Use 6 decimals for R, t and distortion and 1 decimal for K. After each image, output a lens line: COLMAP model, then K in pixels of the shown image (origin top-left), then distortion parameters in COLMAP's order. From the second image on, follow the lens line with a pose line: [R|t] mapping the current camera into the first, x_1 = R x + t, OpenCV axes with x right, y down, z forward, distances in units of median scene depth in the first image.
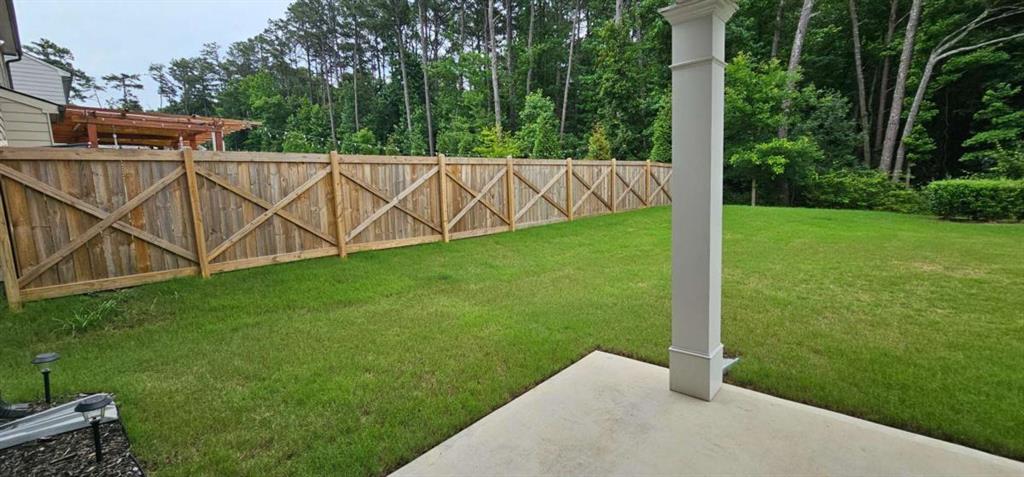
lens RADIAL K [[419.2, 0, 516.8], [0, 419.2, 235.7], [0, 0, 1]] dist [0.001248, -0.000668]
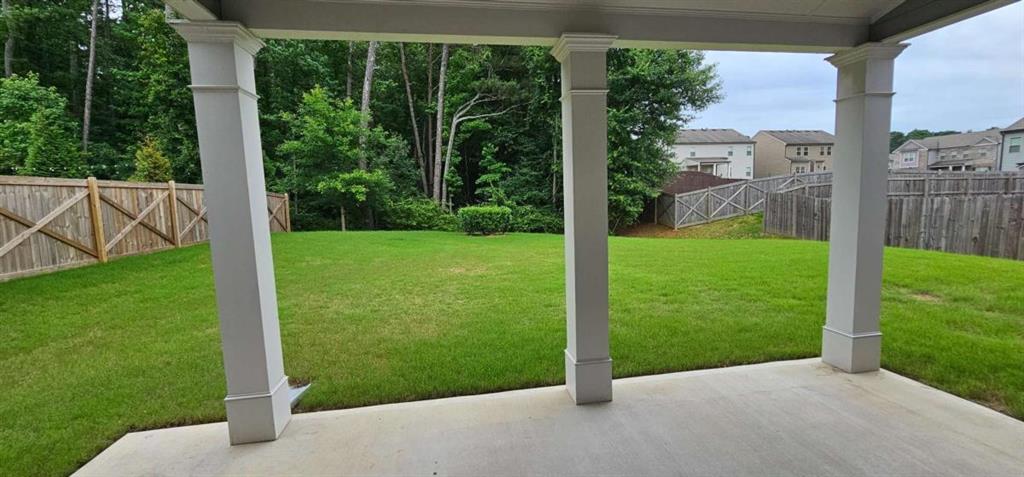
lens RADIAL K [[419.2, 0, 514.3], [0, 419.2, 237.9], [0, 0, 1]] dist [0.001248, -0.000668]
pose [[0.632075, -0.057388, 0.772779, 0.014310], [0.100361, 0.994917, -0.008204, -0.000648], [-0.768380, 0.082742, 0.634622, -0.011707]]
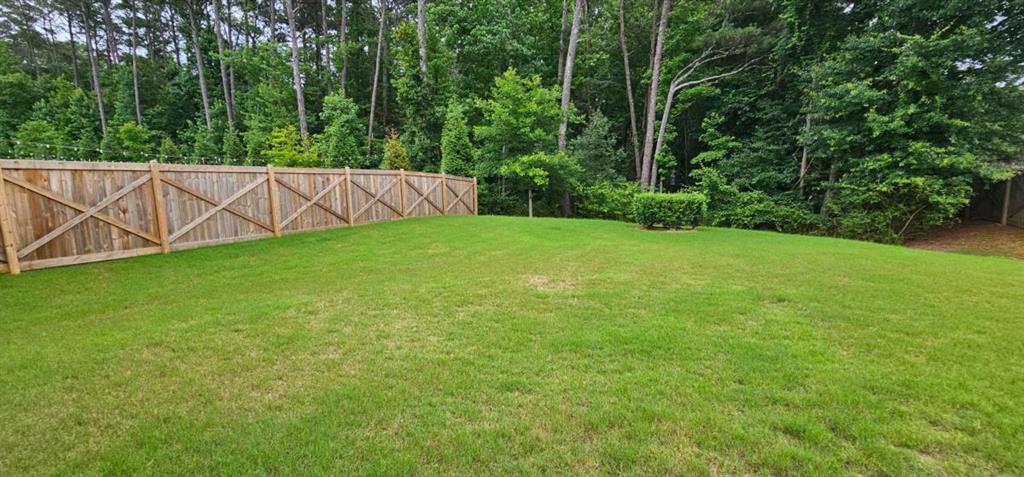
lens RADIAL K [[419.2, 0, 513.7], [0, 419.2, 241.0], [0, 0, 1]] dist [0.001248, -0.000668]
pose [[0.953457, -0.027918, 0.300234, 0.242098], [0.029251, 0.999572, 0.000055, -0.008985], [-0.300107, 0.008730, 0.953866, 0.014206]]
